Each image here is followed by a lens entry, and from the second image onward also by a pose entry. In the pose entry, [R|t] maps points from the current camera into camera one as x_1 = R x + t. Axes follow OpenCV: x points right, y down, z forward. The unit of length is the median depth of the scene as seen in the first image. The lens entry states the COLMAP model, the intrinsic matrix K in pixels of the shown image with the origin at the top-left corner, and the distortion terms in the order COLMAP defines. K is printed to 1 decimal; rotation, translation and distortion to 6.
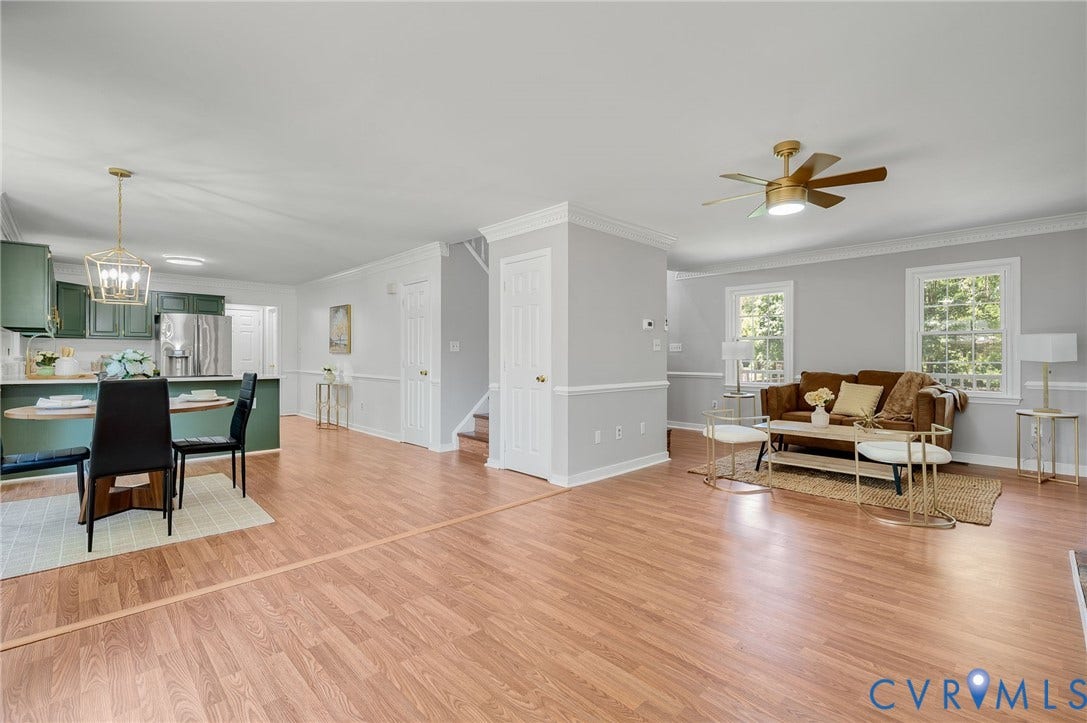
lens RADIAL K [[494.2, 0, 561.8], [0, 494.2, 360.4], [0, 0, 1]] dist [0.007523, 0.000382]
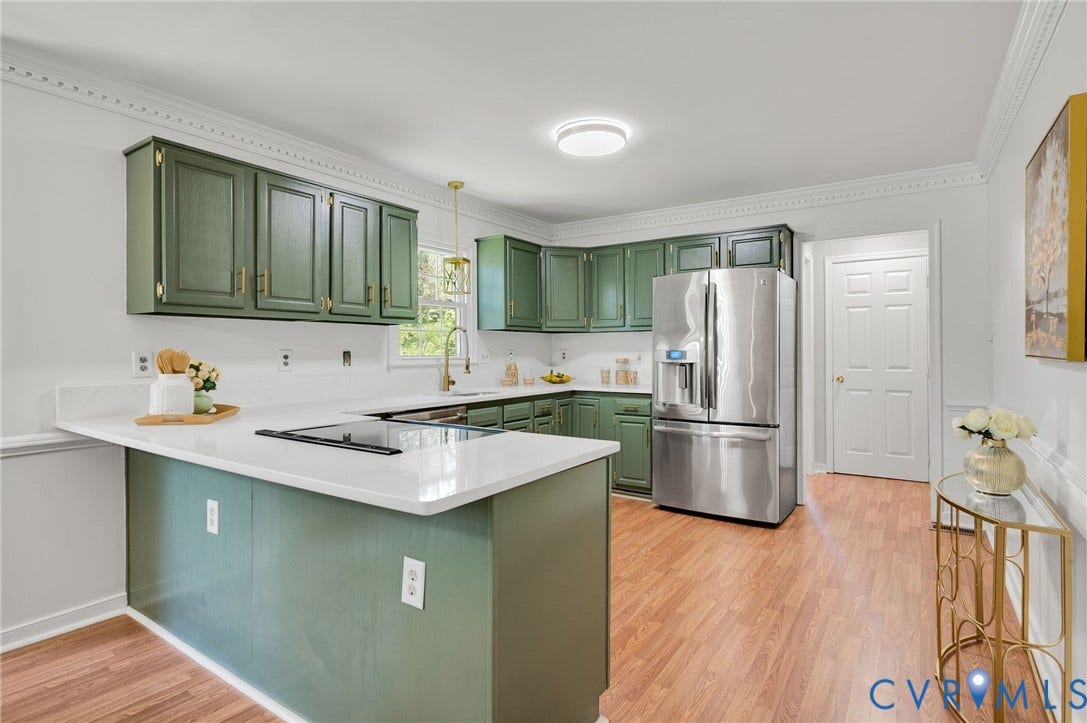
lens RADIAL K [[544.6, 0, 550.5], [0, 544.6, 352.6], [0, 0, 1]] dist [-0.000595, 0.000643]
pose [[0.198439, 0.001235, -0.980112, -0.286851], [-0.005967, 0.999982, 0.000052, -0.018248], [0.980095, 0.005838, 0.198443, 0.814623]]
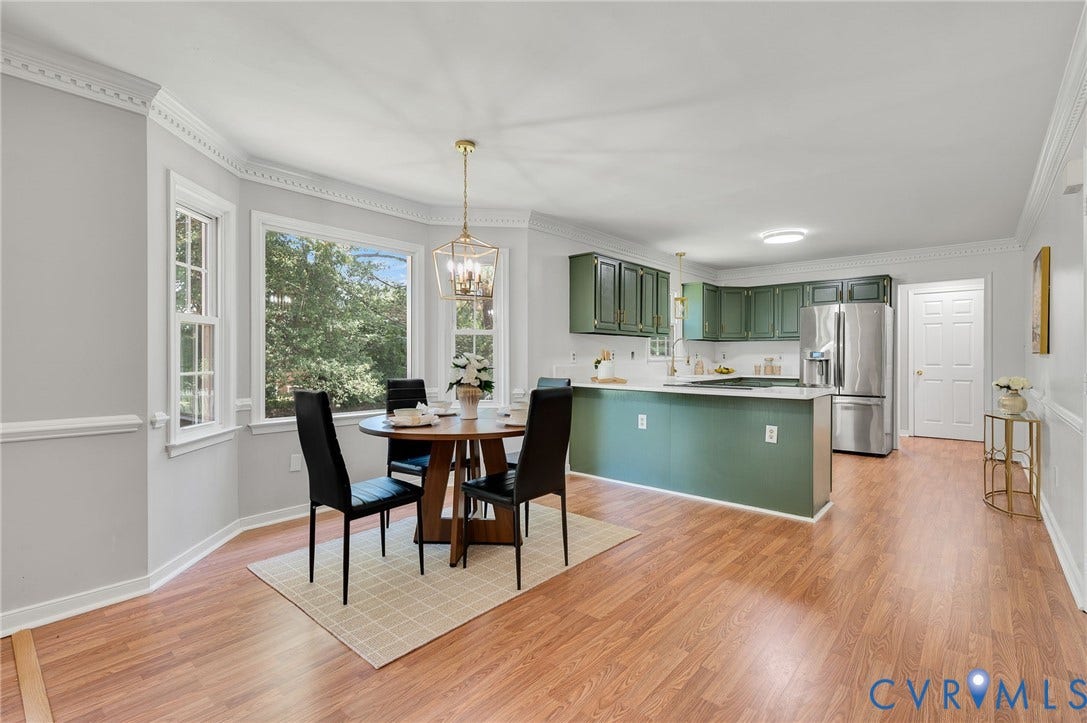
lens RADIAL K [[494.2, 0, 561.8], [0, 494.2, 360.4], [0, 0, 1]] dist [0.007523, 0.000382]
pose [[0.094055, 0.005969, -0.995549, -0.009438], [-0.009560, 0.999941, 0.005092, -0.007330], [0.995521, 0.009038, 0.094106, 0.538481]]
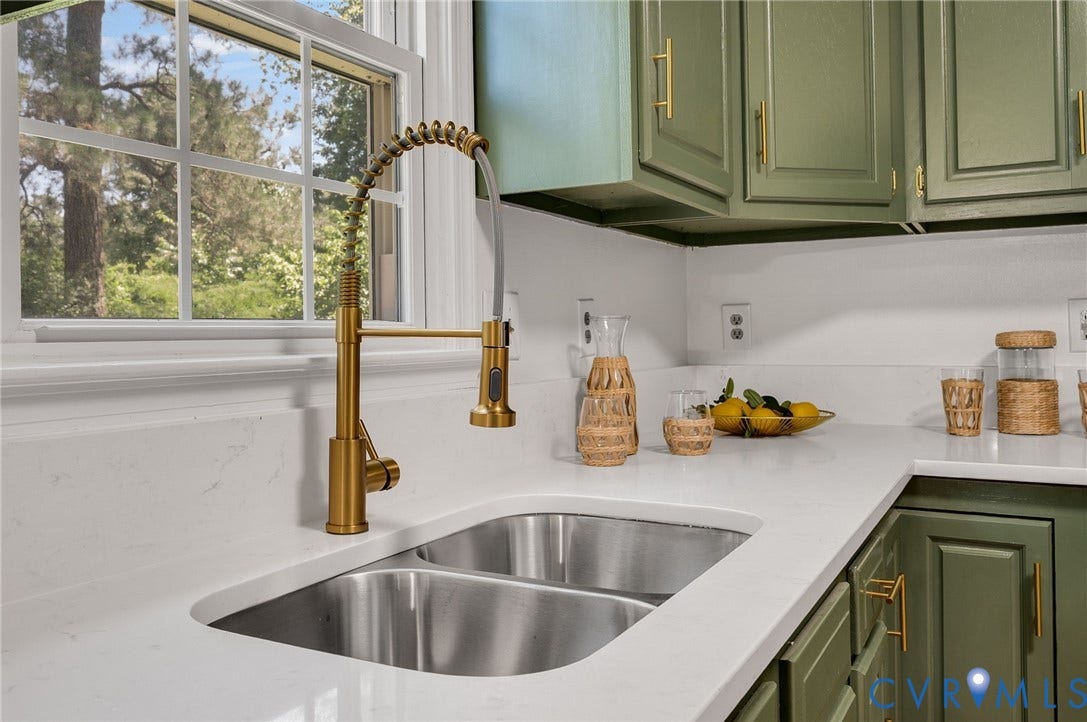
lens RADIAL K [[927.7, 0, 543.5], [0, 927.7, 361.0], [0, 0, 1]] dist [-0.000978, -0.000657]
pose [[0.301835, 0.025430, -0.953021, -0.713893], [-0.000394, 0.999647, 0.026549, -0.010182], [0.953360, -0.007638, 0.301738, 0.805064]]
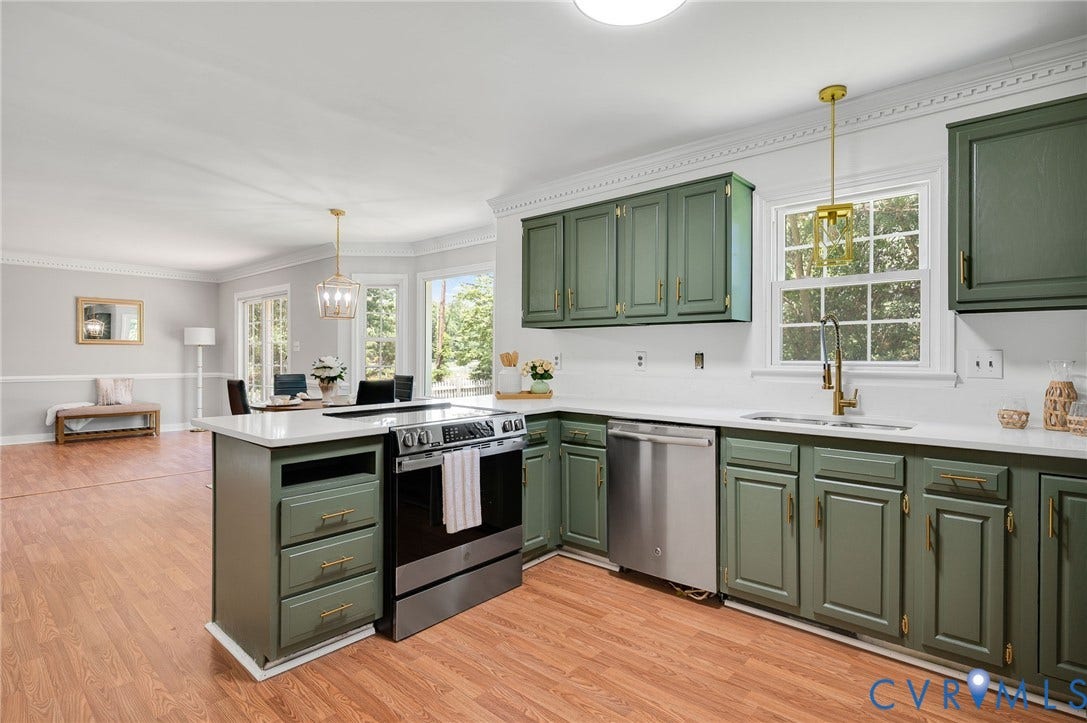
lens RADIAL K [[544.6, 0, 550.5], [0, 544.6, 352.6], [0, 0, 1]] dist [-0.000595, 0.000643]
pose [[-0.996962, -0.003676, -0.077802, -0.648283], [-0.004110, 0.999977, 0.005419, -0.020755], [0.077781, 0.005722, -0.996954, 1.179442]]
